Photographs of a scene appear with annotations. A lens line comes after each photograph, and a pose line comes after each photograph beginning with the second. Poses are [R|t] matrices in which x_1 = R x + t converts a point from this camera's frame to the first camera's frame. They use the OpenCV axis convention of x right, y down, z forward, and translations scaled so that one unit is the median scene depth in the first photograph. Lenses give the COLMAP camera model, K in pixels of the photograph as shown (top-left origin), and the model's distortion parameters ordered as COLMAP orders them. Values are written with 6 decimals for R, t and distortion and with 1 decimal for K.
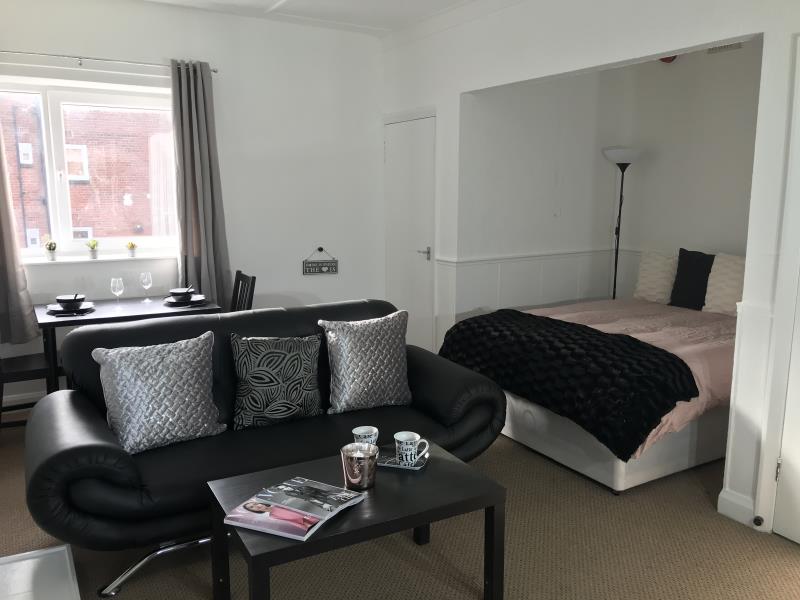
lens RADIAL K [[668.8, 0, 399.3], [0, 668.8, 300.9], [0, 0, 1]] dist [0.043351, -0.041961]
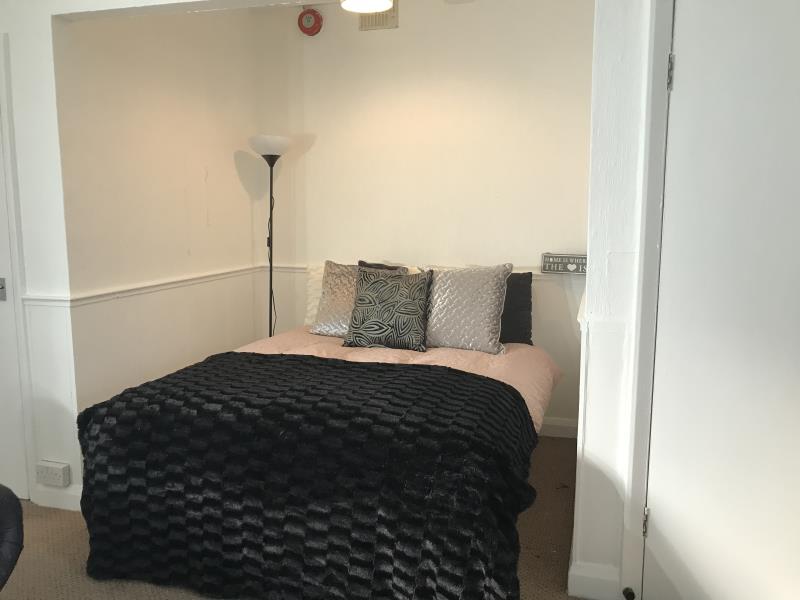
lens RADIAL K [[668.8, 0, 403.4], [0, 668.8, 267.7], [0, 0, 1]] dist [0.043351, -0.041961]
pose [[0.648240, -0.040603, 0.760353, -0.194633], [0.086988, 0.995988, -0.020976, -0.057384], [-0.756451, 0.079740, 0.649171, 0.484978]]
